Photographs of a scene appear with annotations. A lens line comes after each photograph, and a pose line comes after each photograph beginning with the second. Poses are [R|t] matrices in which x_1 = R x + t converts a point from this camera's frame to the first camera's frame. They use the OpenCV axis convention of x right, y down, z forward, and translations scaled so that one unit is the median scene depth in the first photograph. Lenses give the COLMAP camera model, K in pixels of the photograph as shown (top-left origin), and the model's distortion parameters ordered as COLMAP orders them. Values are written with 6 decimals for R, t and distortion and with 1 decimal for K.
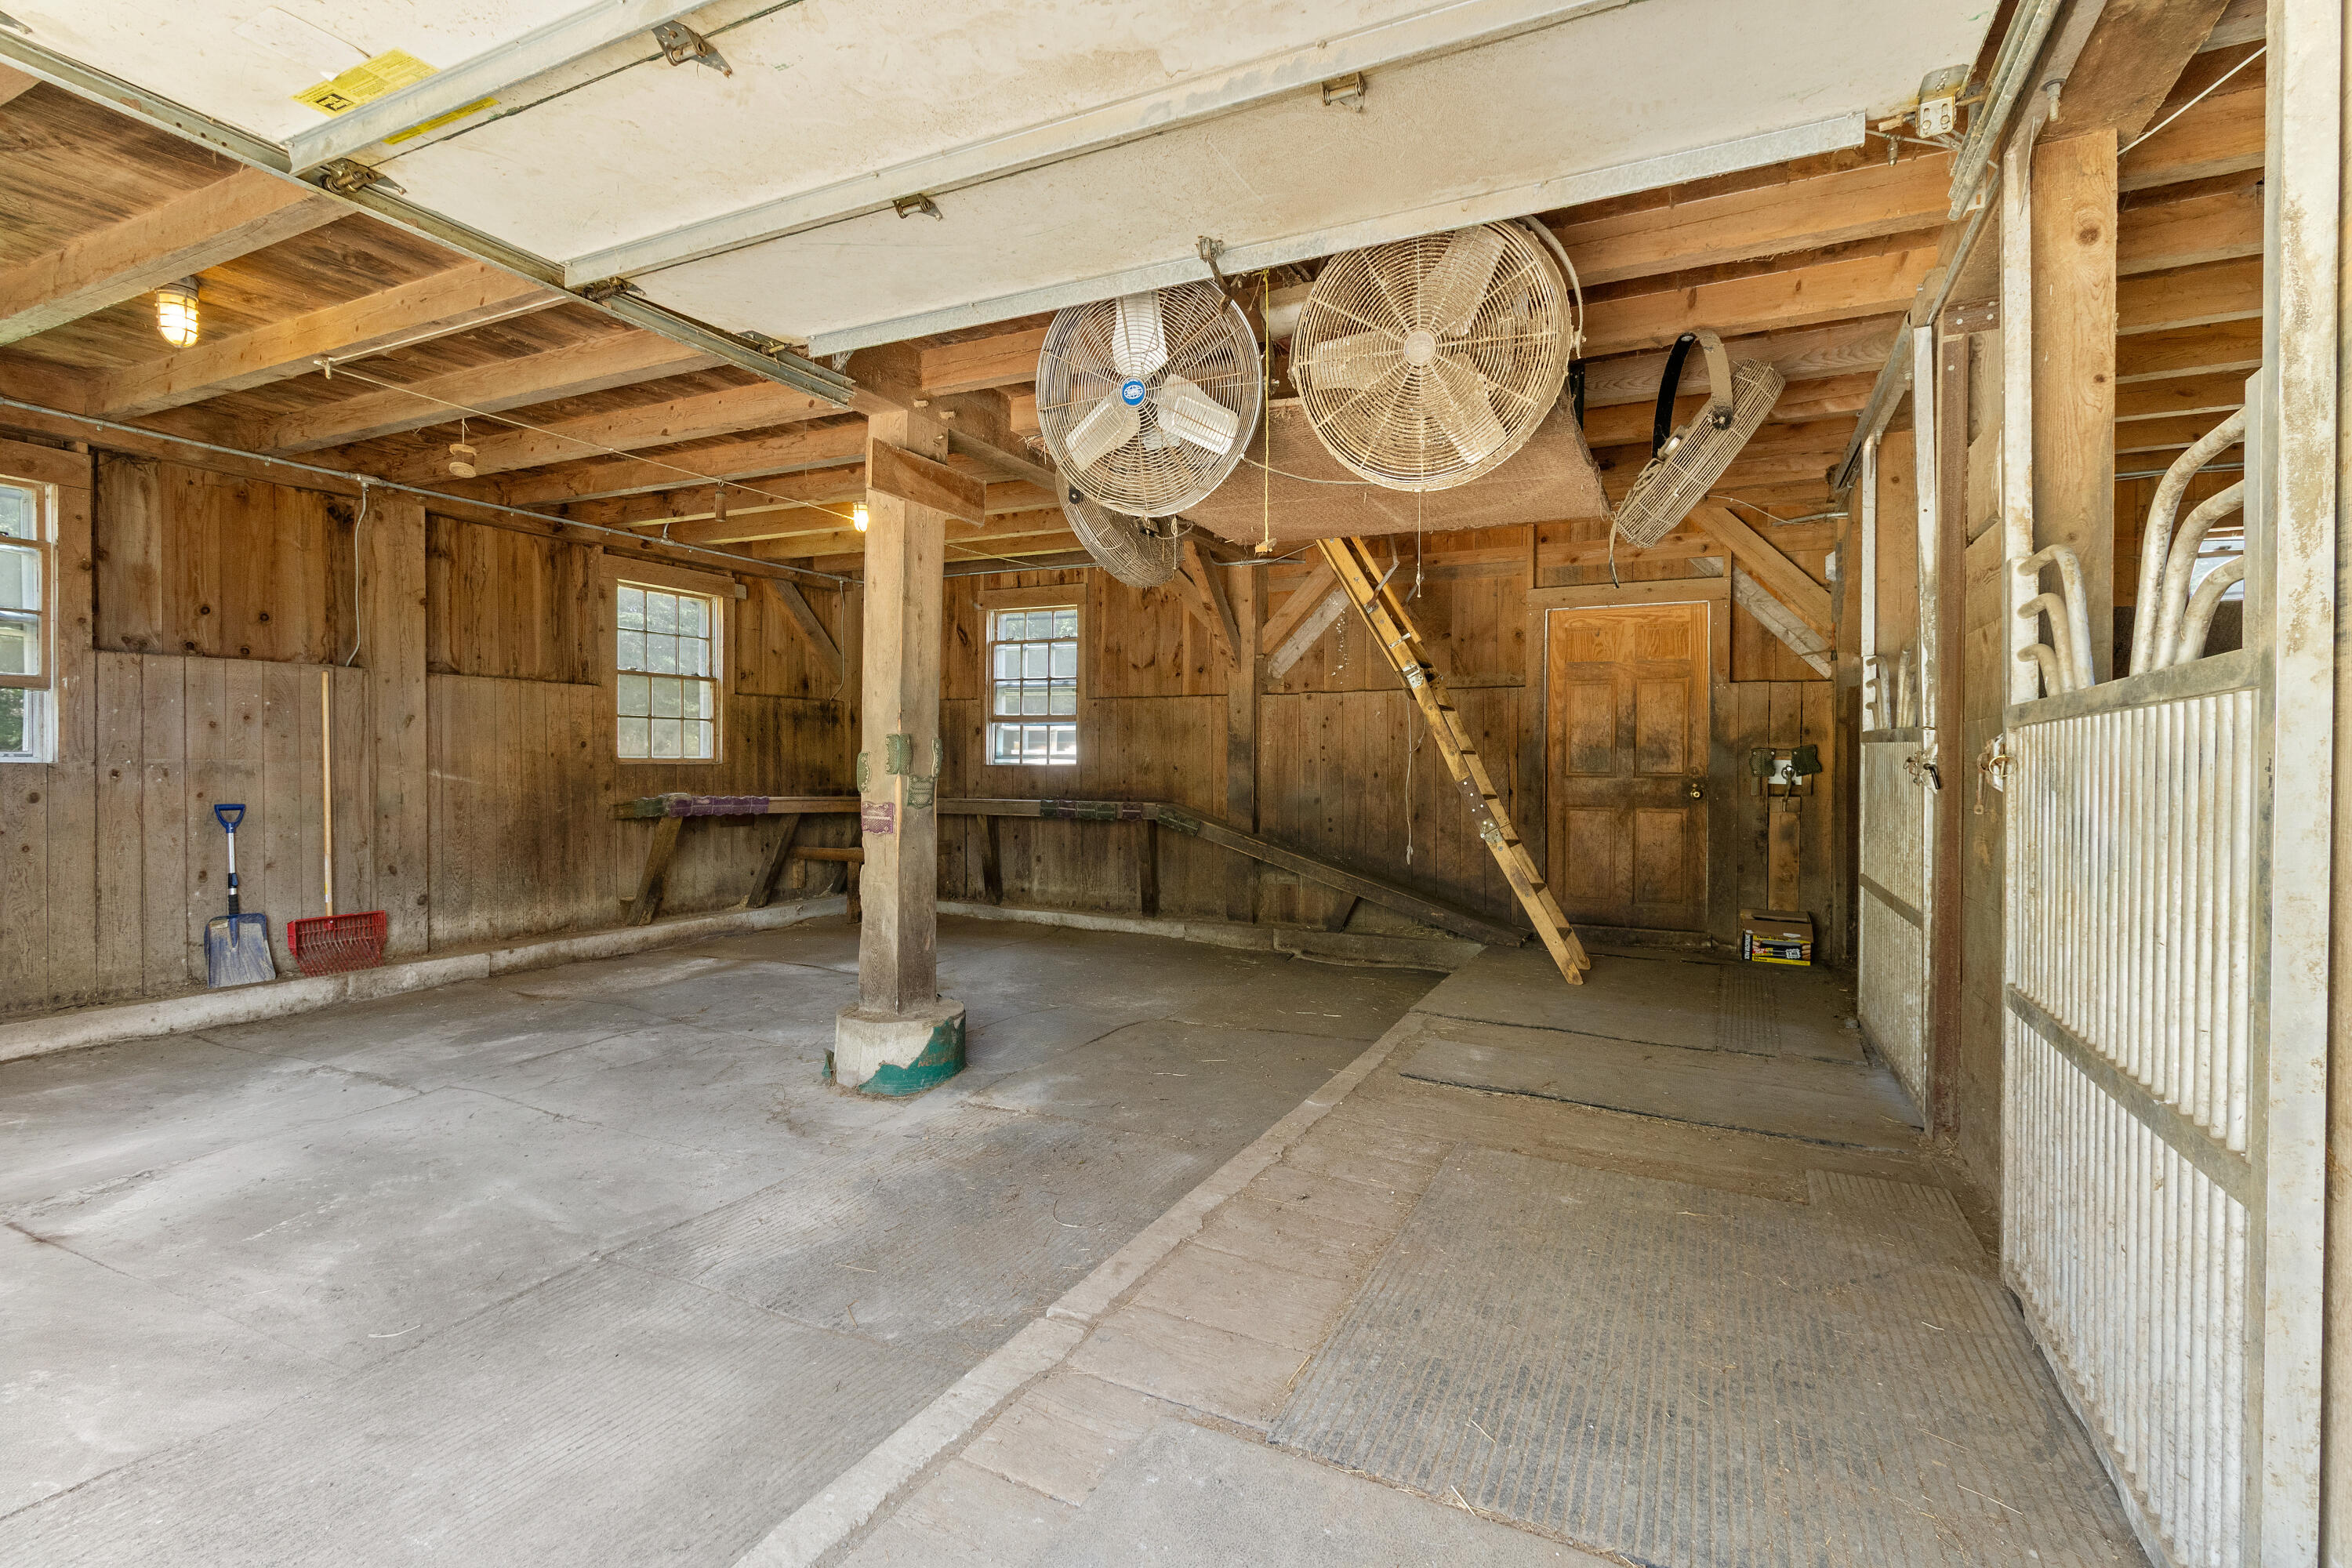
lens RADIAL K [[1094.9, 0, 1176.1], [0, 1094.9, 772.6], [0, 0, 1]] dist [-0.000915, 0.000192]
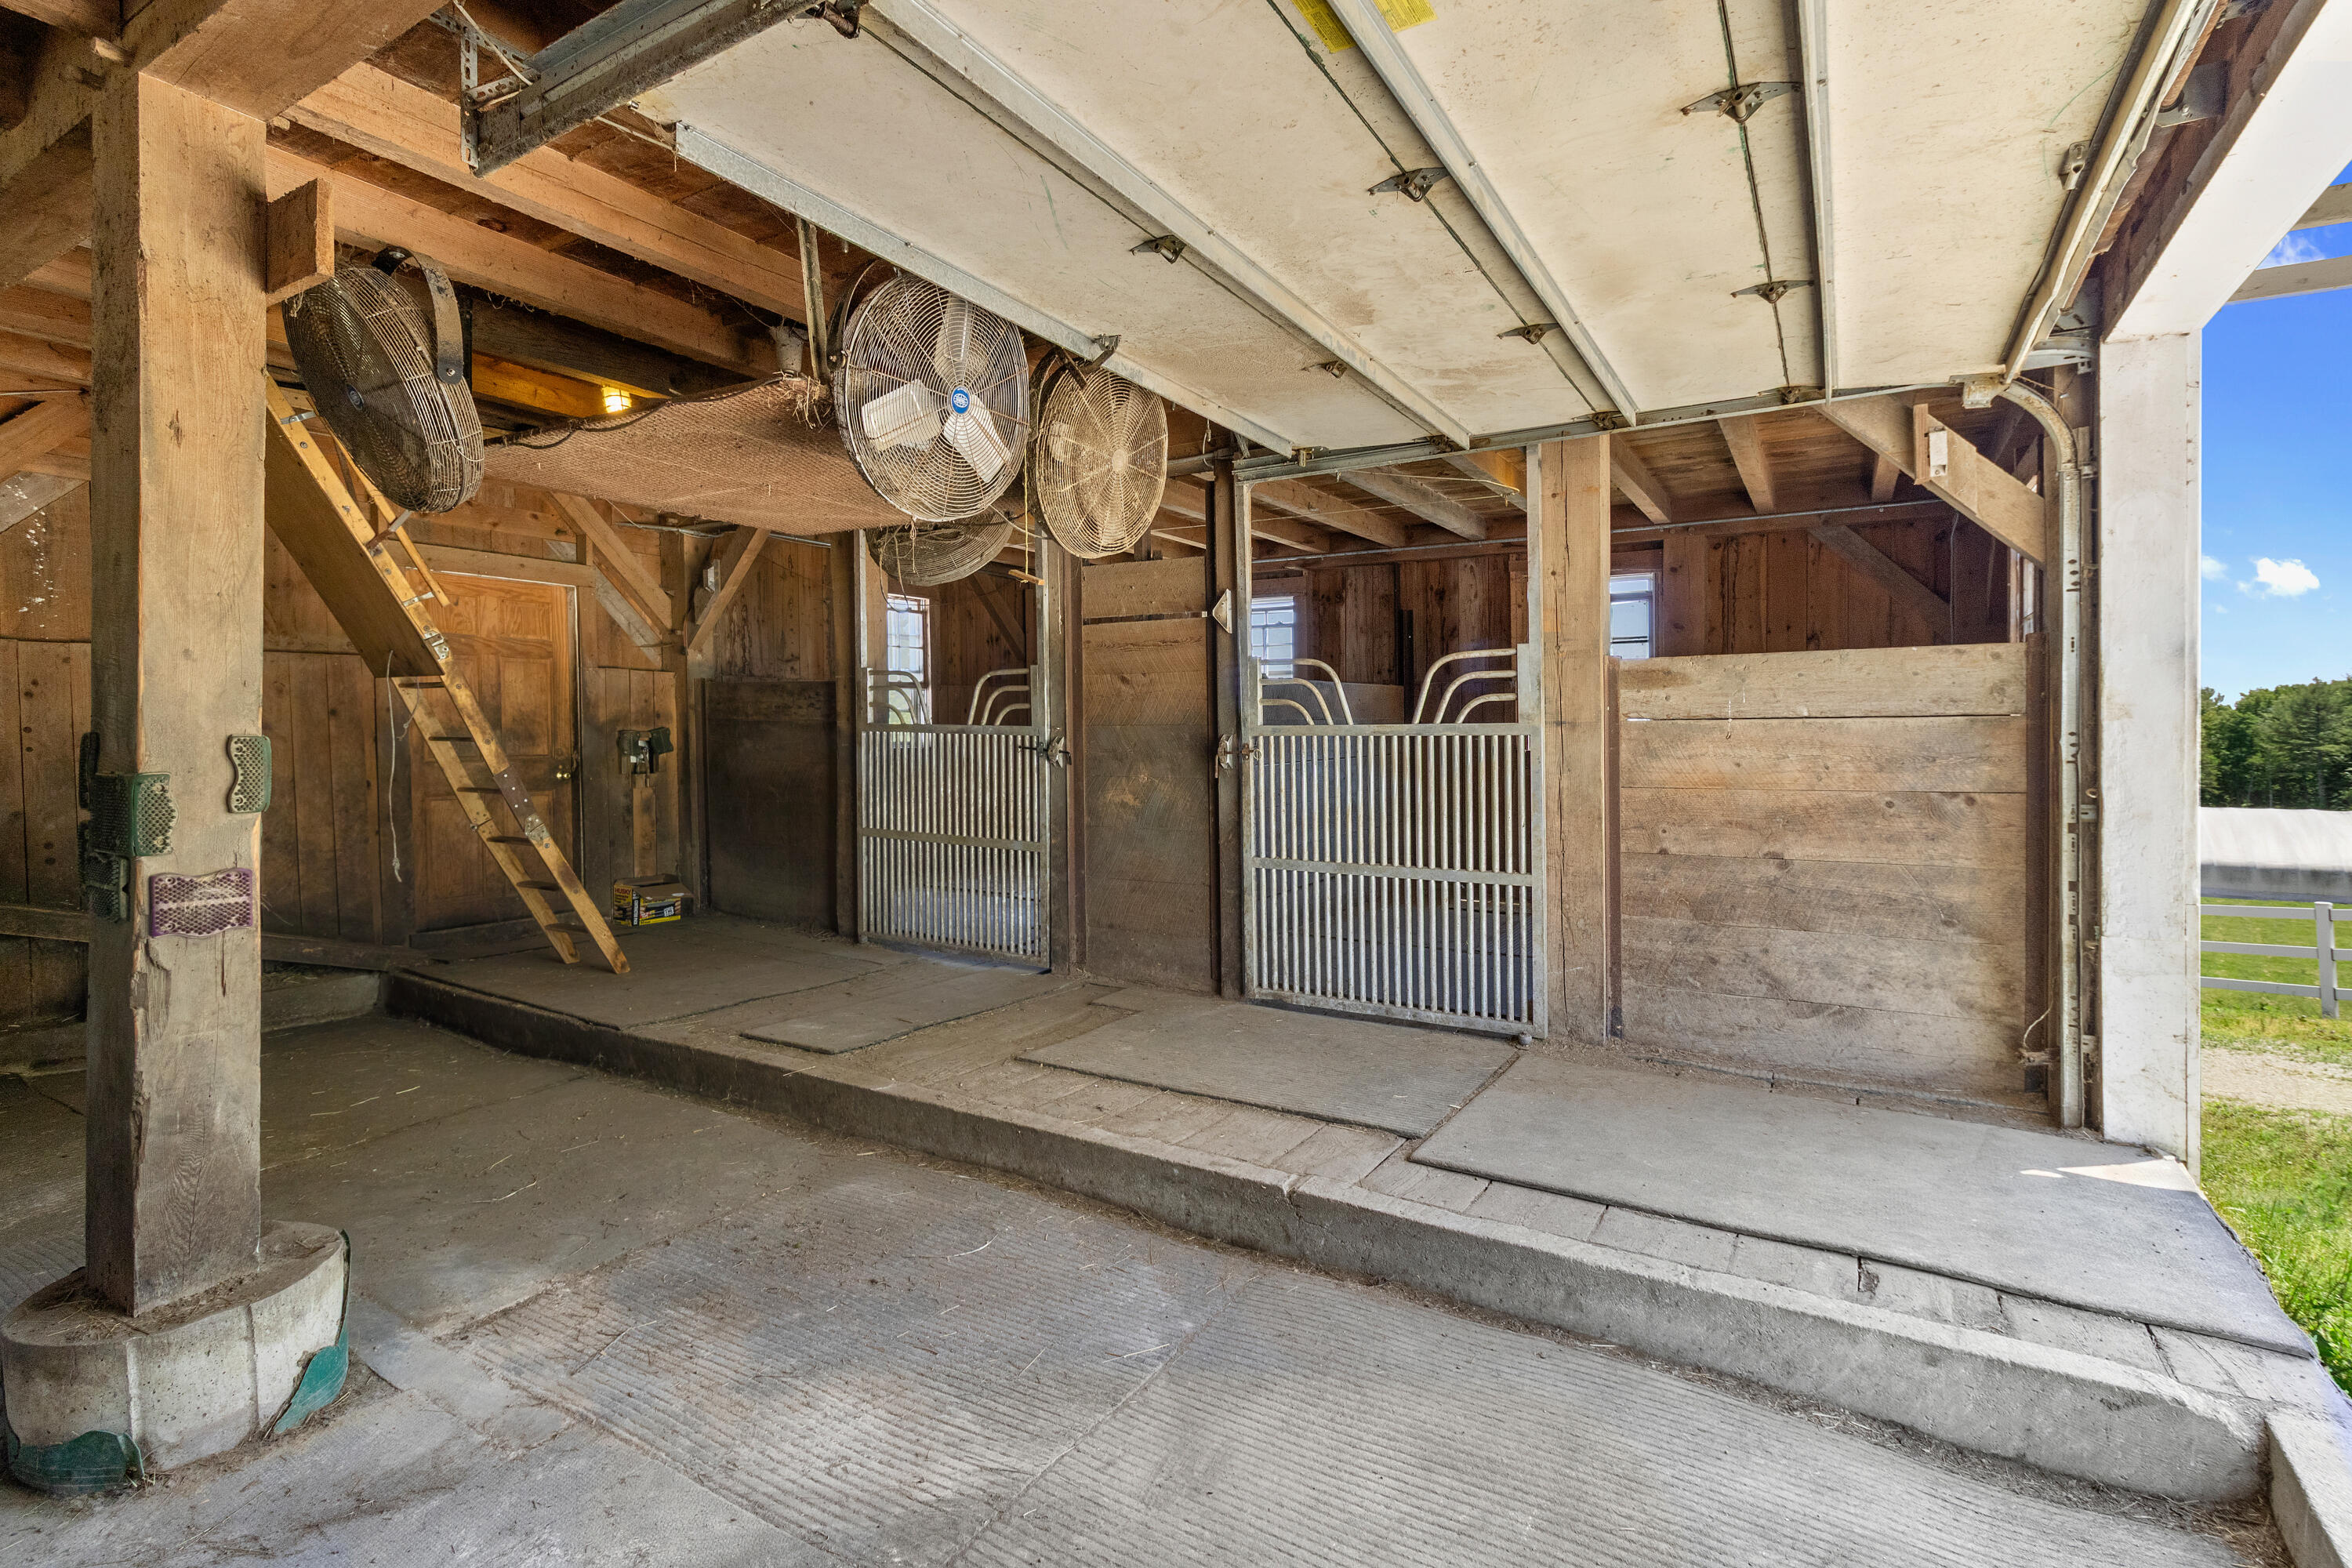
lens RADIAL K [[1094.9, 0, 1197.3], [0, 1094.9, 740.6], [0, 0, 1]] dist [-0.000915, 0.000192]
pose [[0.079245, -0.017117, 0.996708, -0.754331], [0.008395, 0.999829, 0.016503, -0.037835], [-0.996820, 0.007059, 0.079375, 0.523578]]
